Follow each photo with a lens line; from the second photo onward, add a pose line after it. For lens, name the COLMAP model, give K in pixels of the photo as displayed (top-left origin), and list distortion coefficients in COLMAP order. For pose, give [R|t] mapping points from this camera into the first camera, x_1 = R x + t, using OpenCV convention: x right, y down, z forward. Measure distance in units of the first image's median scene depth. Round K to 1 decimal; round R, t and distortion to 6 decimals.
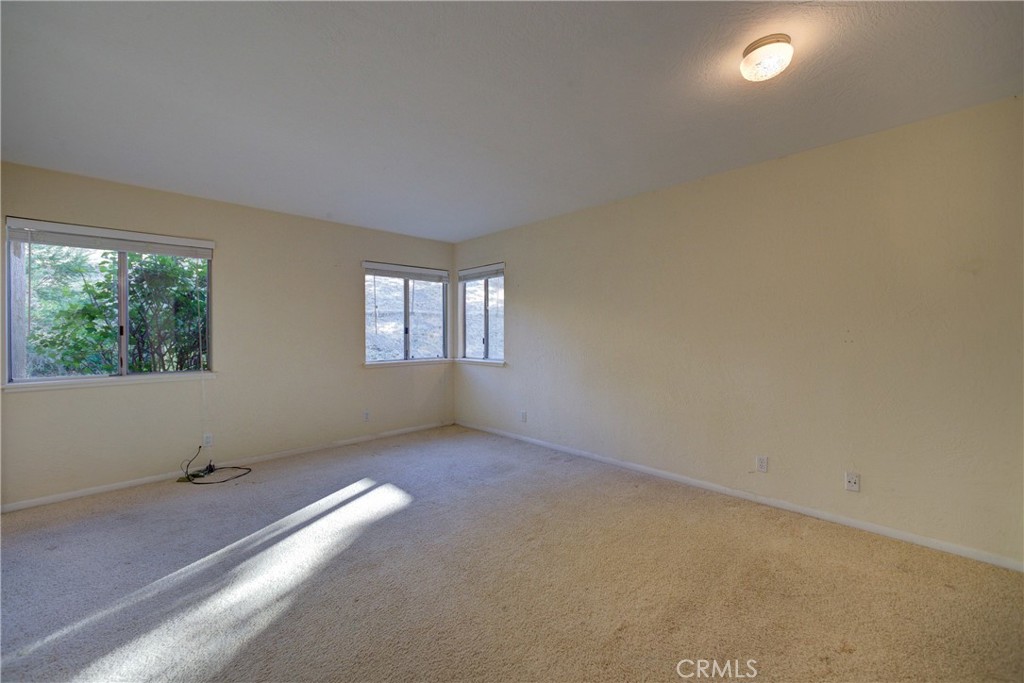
lens RADIAL K [[403.5, 0, 502.2], [0, 403.5, 335.4], [0, 0, 1]] dist [-0.009101, 0.000044]
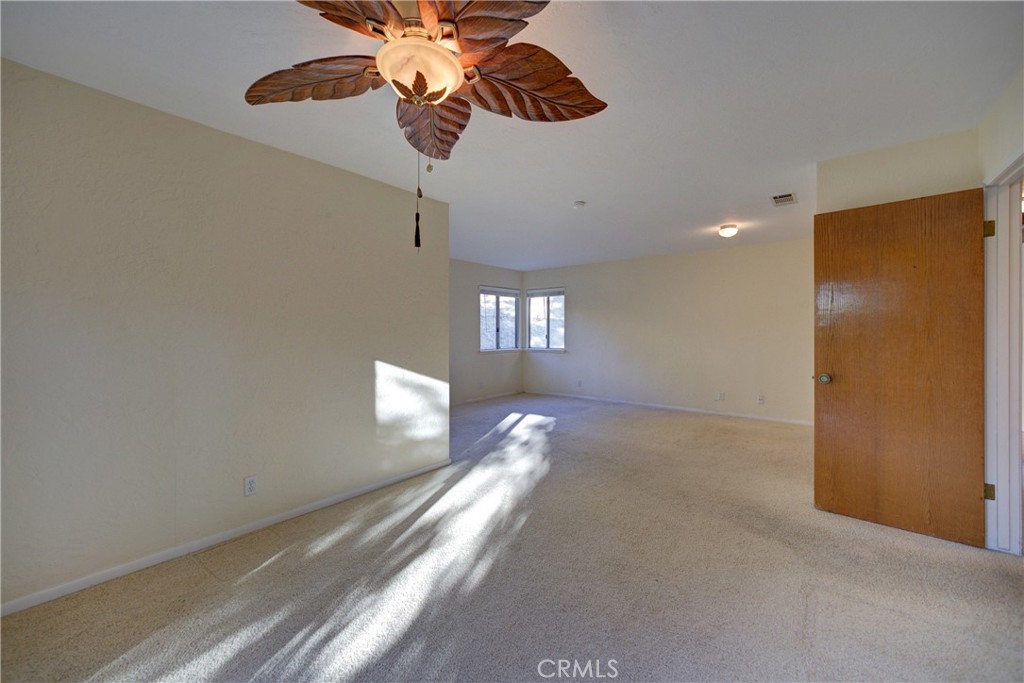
lens RADIAL K [[406.0, 0, 499.4], [0, 406.0, 332.5], [0, 0, 1]] dist [-0.018925, 0.007760]
pose [[0.994124, 0.002375, 0.108224, -0.513943], [-0.002229, 0.999996, -0.001468, 0.000884], [-0.108227, 0.001218, 0.994125, -0.678041]]
